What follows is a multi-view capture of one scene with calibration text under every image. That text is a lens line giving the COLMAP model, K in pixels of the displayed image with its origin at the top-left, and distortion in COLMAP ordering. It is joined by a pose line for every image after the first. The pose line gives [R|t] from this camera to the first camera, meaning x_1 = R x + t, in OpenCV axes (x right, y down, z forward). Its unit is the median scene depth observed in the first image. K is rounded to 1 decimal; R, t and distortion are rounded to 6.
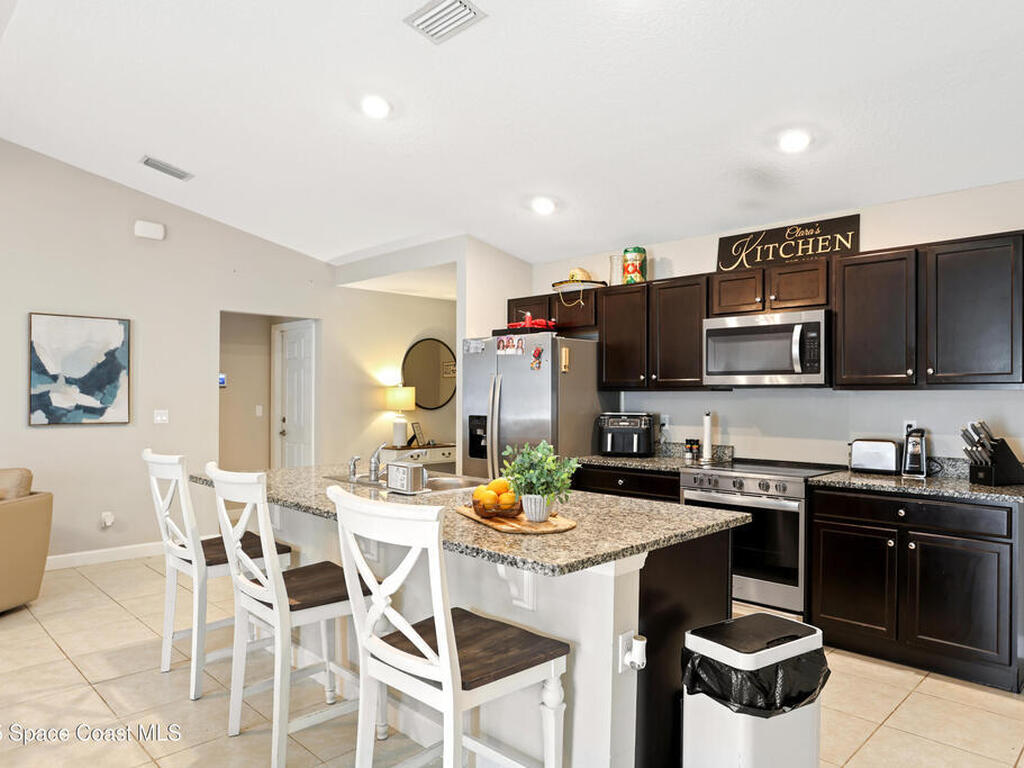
lens RADIAL K [[681.1, 0, 505.7], [0, 681.1, 390.2], [0, 0, 1]] dist [-0.074762, 0.055501]
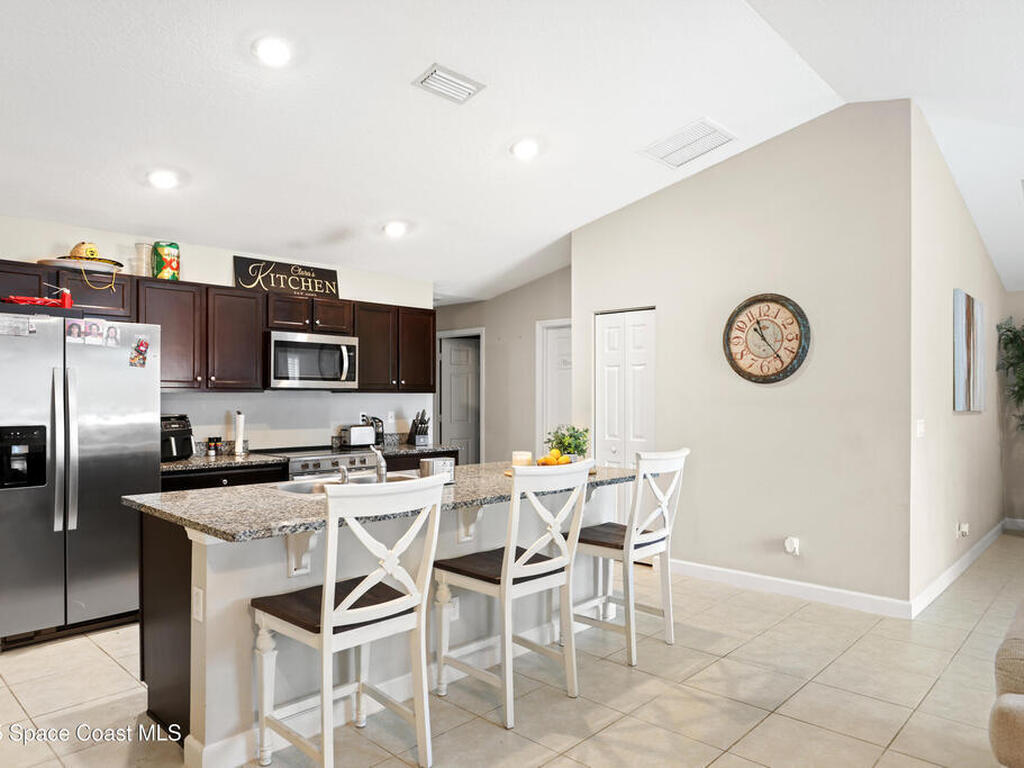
lens RADIAL K [[681.1, 0, 505.7], [0, 681.1, 390.2], [0, 0, 1]] dist [-0.074762, 0.055501]
pose [[-0.034765, 0.005066, 0.999383, -0.893830], [-0.007955, 0.999954, -0.005345, -0.000109], [-0.999364, -0.008136, -0.034723, 0.644408]]
